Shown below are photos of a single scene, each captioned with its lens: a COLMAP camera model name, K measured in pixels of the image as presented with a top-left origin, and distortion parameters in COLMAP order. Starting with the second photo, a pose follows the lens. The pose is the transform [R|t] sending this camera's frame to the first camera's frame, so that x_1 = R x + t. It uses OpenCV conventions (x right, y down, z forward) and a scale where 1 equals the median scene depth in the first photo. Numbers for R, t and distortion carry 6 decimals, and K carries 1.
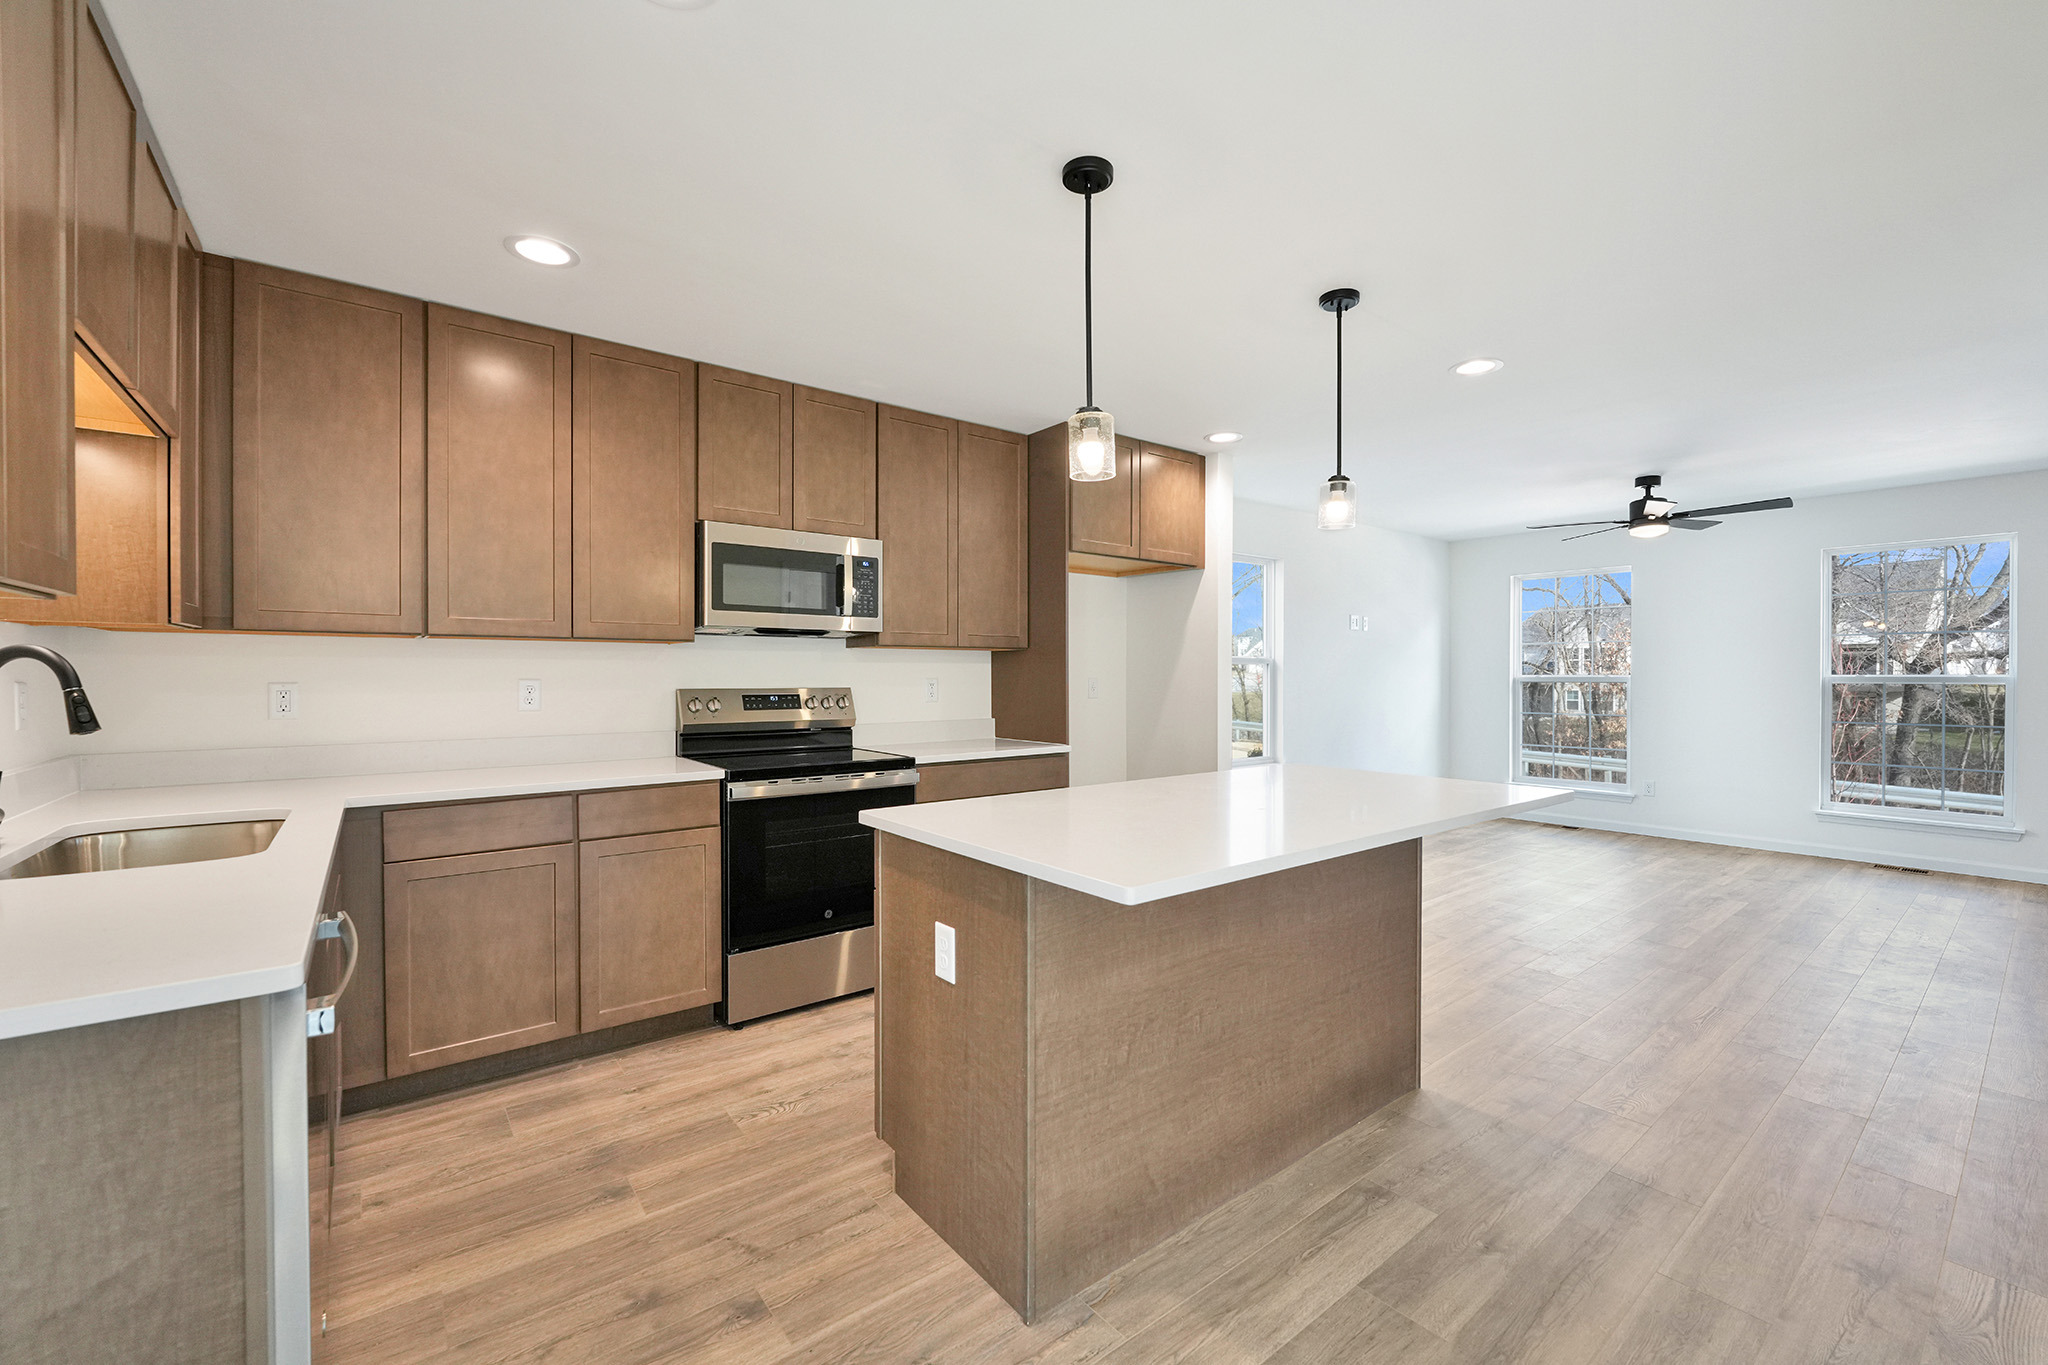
lens RADIAL K [[844.2, 0, 1023.5], [0, 844.2, 689.1], [0, 0, 1]] dist [-0.005797, -0.002433]
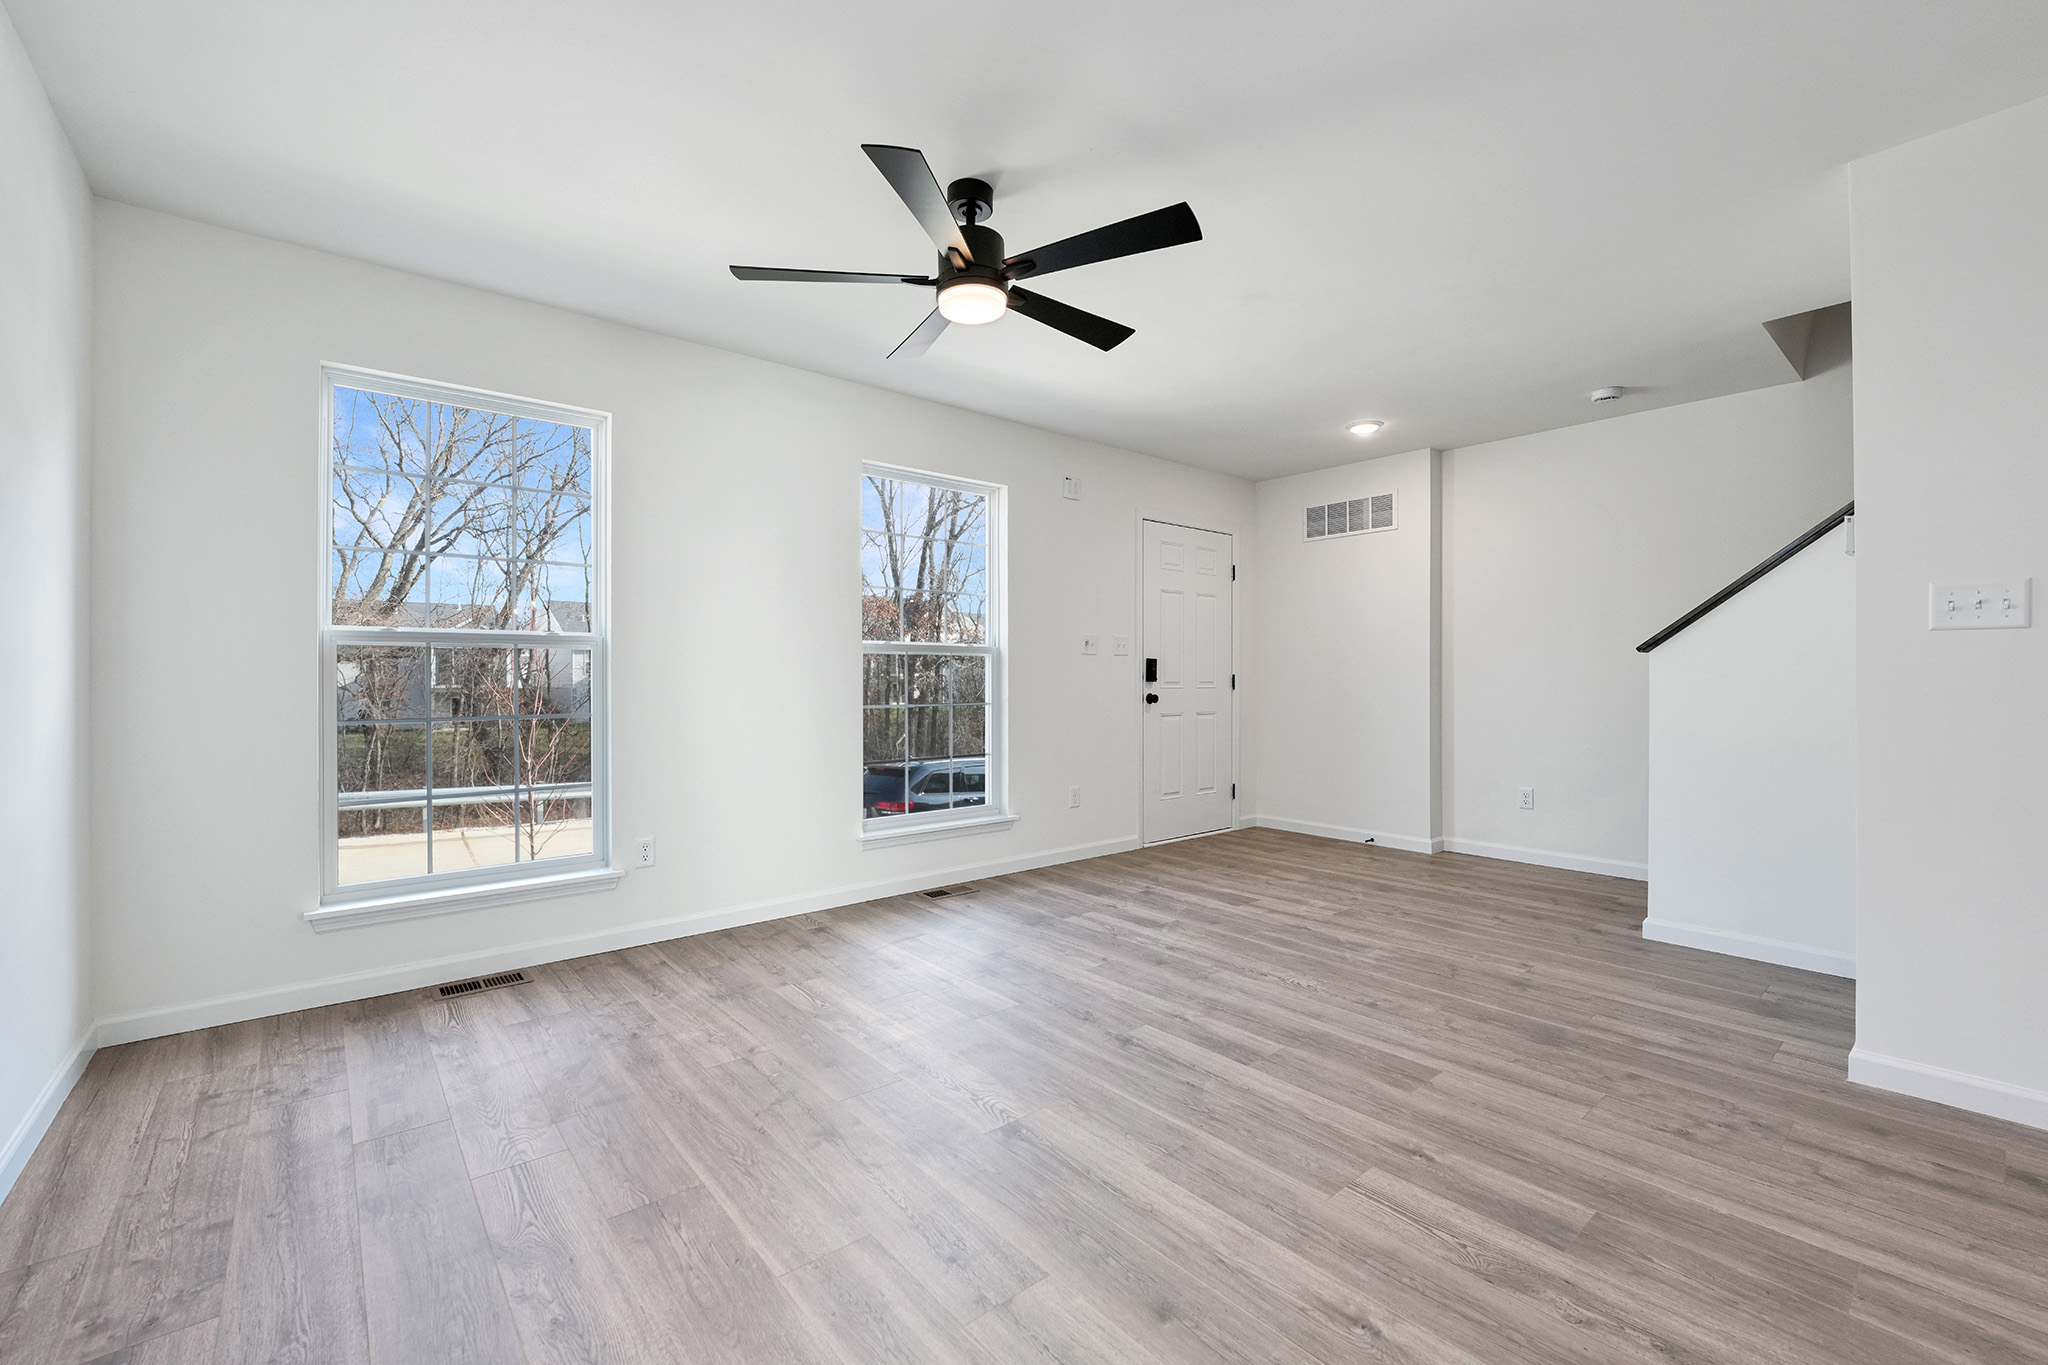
lens RADIAL K [[844.2, 0, 1017.3], [0, 844.2, 679.0], [0, 0, 1]] dist [-0.005797, -0.002433]
pose [[-0.023648, 0.000153, 0.999720, 0.446249], [0.022557, 0.999745, 0.000381, 0.034596], [-0.999466, 0.022560, -0.023645, 1.606526]]
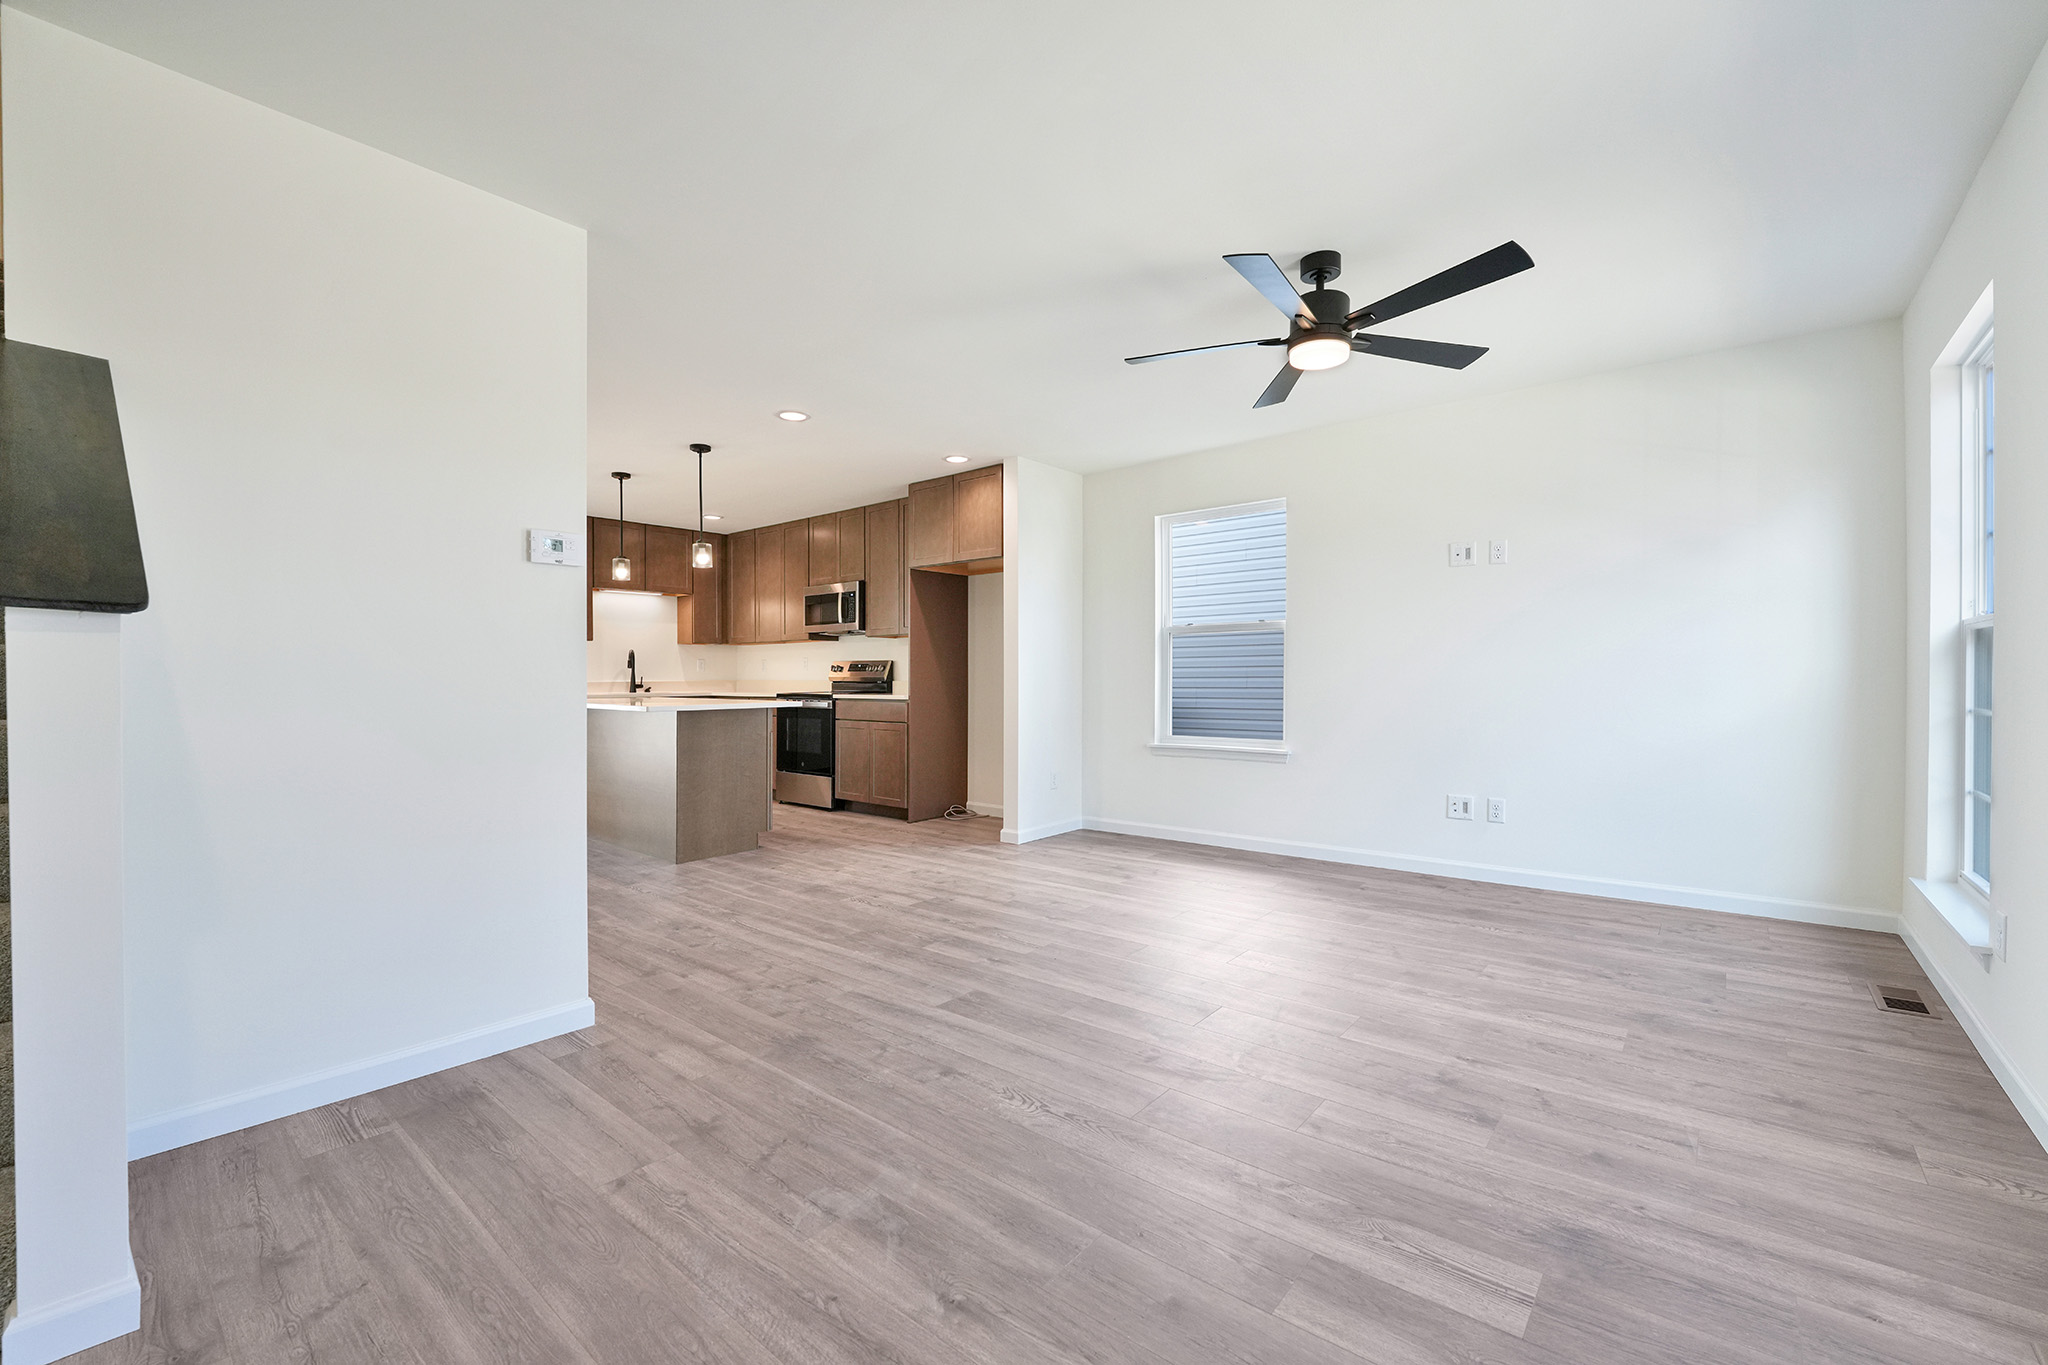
lens RADIAL K [[844.2, 0, 1022.7], [0, 844.2, 663.4], [0, 0, 1]] dist [-0.005797, -0.002433]
pose [[0.202868, -0.015553, -0.979083, 2.032392], [-0.009961, 0.999789, -0.017945, 0.043571], [0.979156, 0.013393, 0.202670, 1.139188]]
